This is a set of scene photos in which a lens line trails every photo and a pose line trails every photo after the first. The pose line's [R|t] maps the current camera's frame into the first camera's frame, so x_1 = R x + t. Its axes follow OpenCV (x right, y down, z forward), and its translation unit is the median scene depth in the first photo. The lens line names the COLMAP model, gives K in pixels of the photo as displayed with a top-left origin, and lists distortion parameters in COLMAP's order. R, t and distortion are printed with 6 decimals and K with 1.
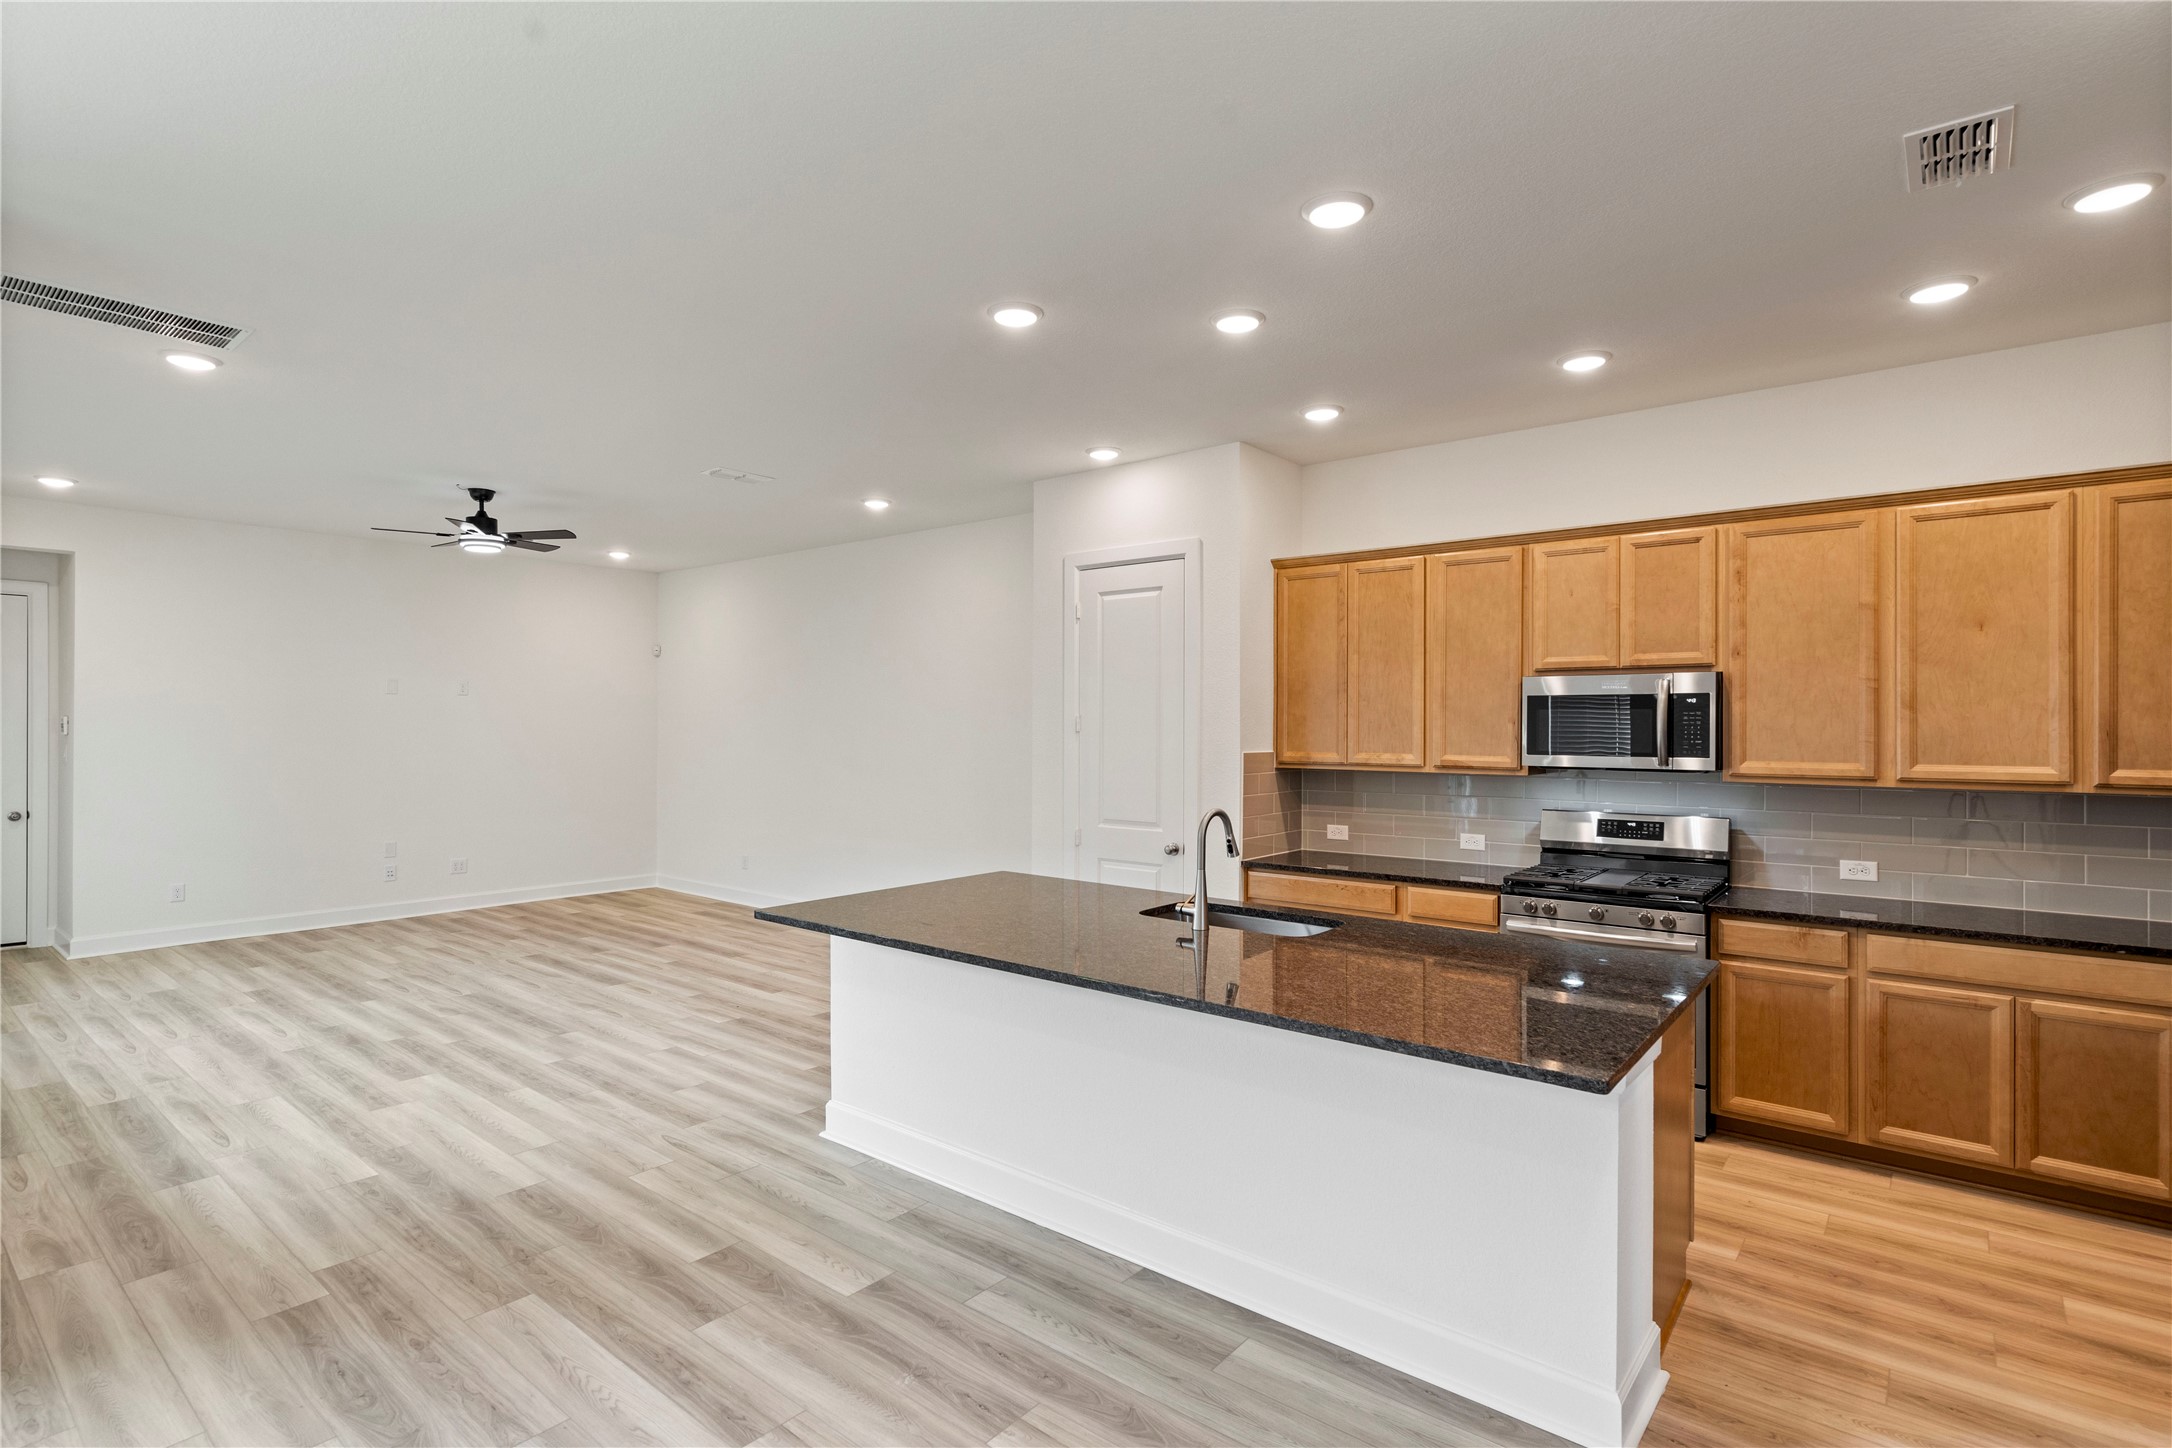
lens RADIAL K [[1057.9, 0, 1100.7], [0, 1057.9, 711.5], [0, 0, 1]] dist [-0.002637, 0.000297]
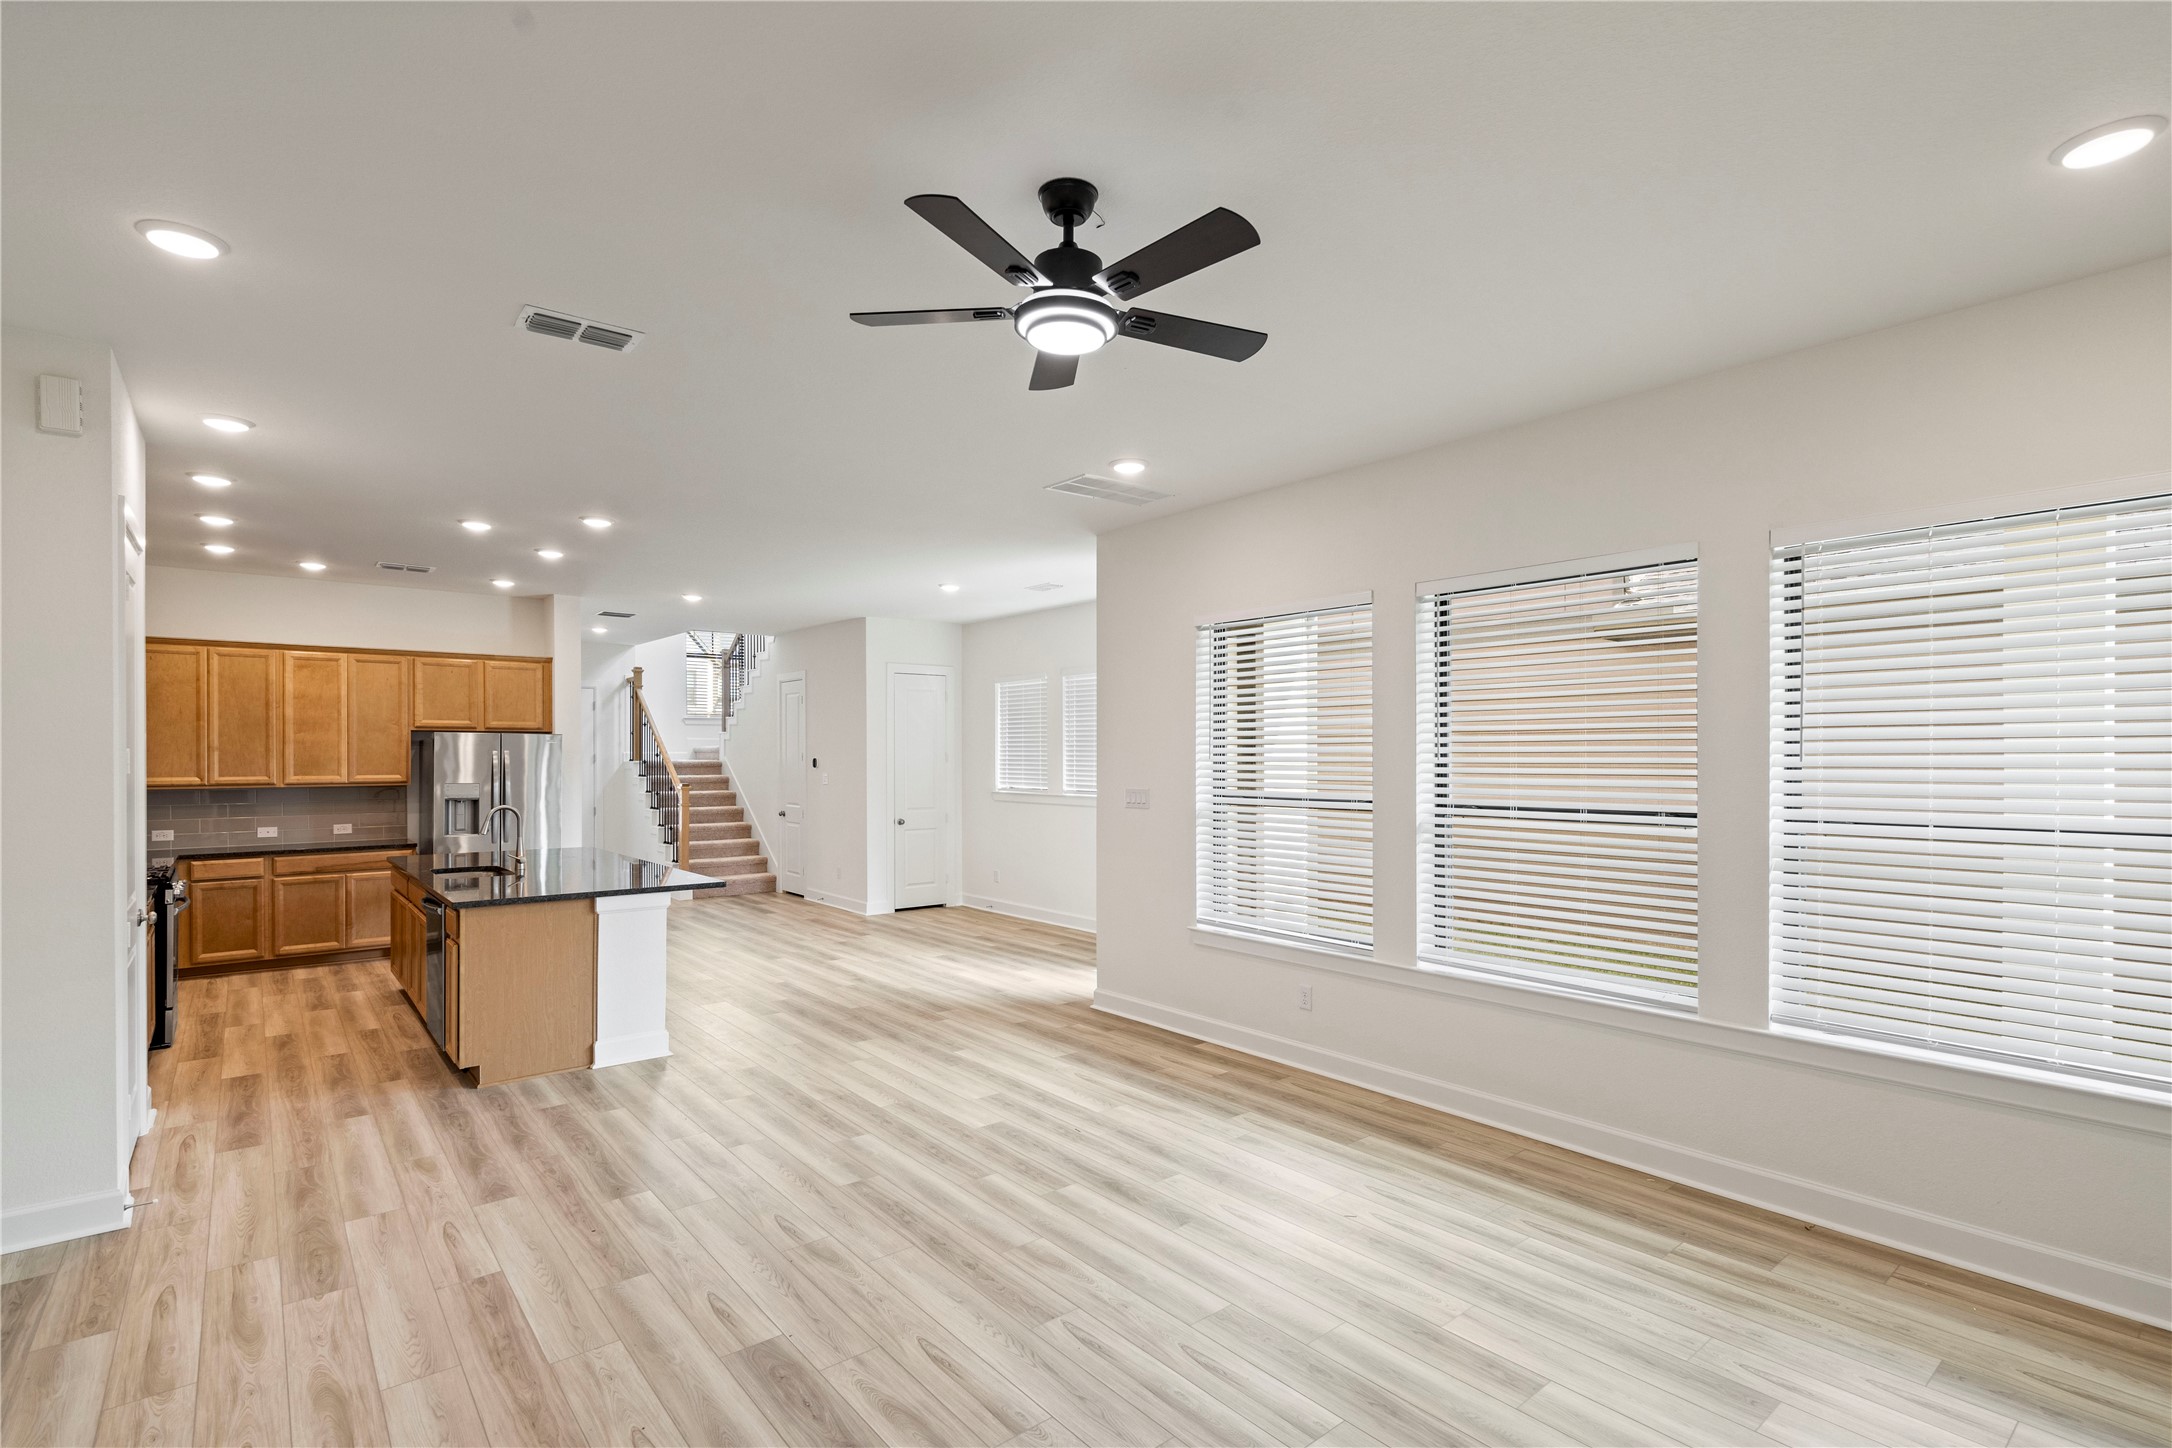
lens RADIAL K [[1041.0, 0, 1099.7], [0, 1041.0, 761.0], [0, 0, 1]] dist [-0.000162, 0.000015]
pose [[-0.980023, -0.004139, 0.198839, -1.097895], [-0.004418, 0.999990, -0.000958, 0.013489], [-0.198833, -0.001818, -0.980032, 2.251901]]
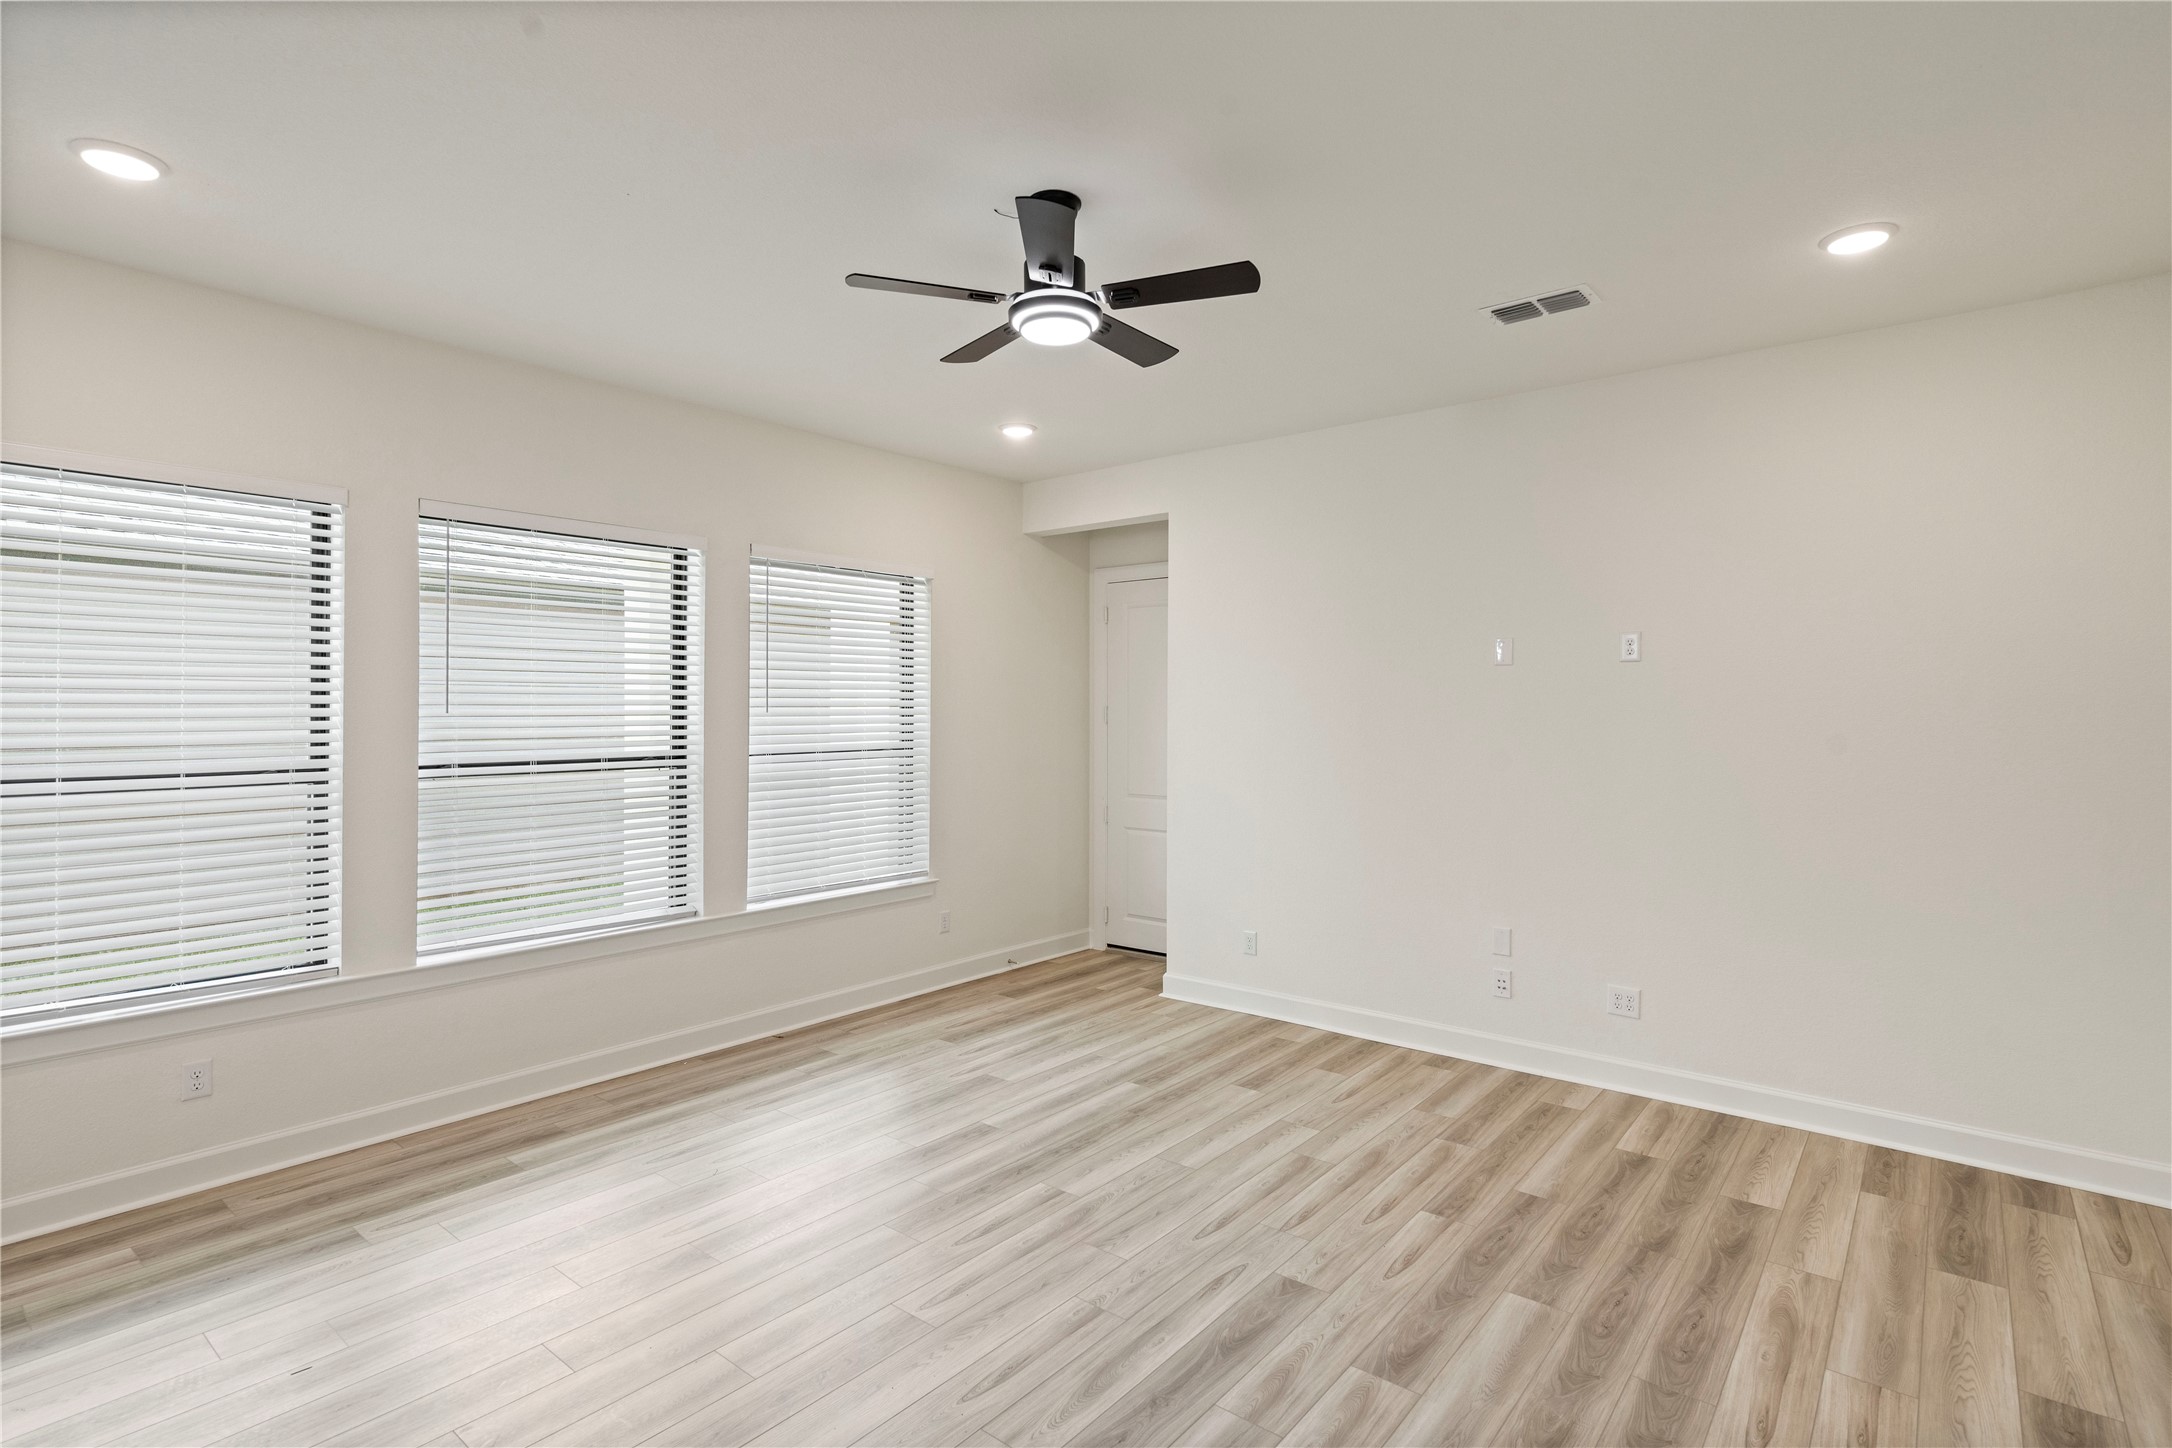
lens RADIAL K [[1057.9, 0, 1100.7], [0, 1057.9, 711.5], [0, 0, 1]] dist [-0.002637, 0.000297]
pose [[0.008119, 0.000030, -0.999967, -0.217964], [0.005621, 0.999984, 0.000075, 0.010542], [0.999951, -0.005621, 0.008118, 1.649649]]
